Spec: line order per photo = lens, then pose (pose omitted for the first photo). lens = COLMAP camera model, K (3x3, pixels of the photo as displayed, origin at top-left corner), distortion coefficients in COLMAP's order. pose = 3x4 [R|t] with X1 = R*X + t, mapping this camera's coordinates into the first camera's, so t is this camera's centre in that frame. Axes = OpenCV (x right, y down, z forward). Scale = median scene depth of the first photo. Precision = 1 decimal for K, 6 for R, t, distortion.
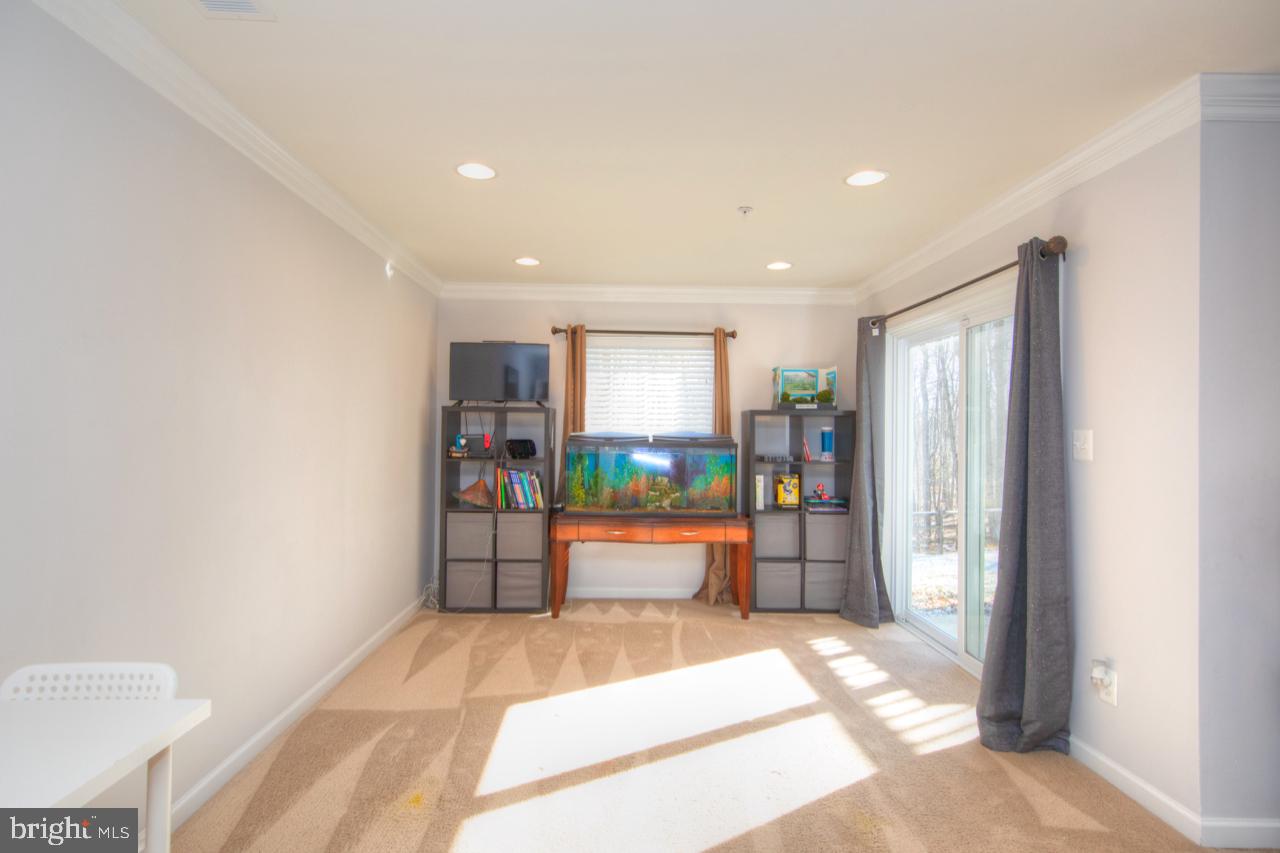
lens RADIAL K [[632.9, 0, 640.9], [0, 632.9, 418.3], [0, 0, 1]] dist [0.000008, -0.000270]
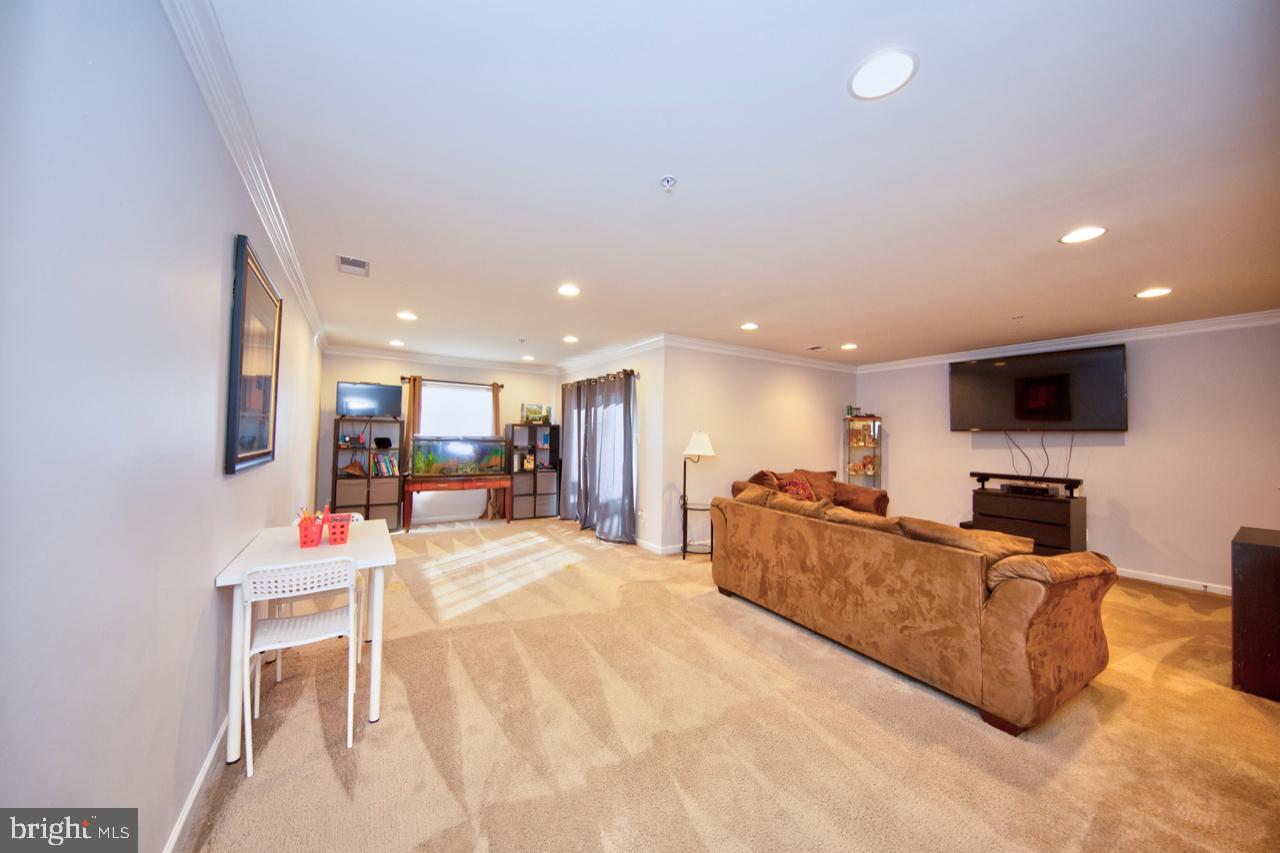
lens RADIAL K [[443.2, 0, 639.0], [0, 443.2, 422.4], [0, 0, 1]] dist [0.000424, 0.000045]
pose [[0.855757, 0.019838, 0.516997, -0.222270], [-0.014825, 0.999795, -0.013825, -0.004381], [-0.517165, 0.004166, 0.855876, -0.463470]]
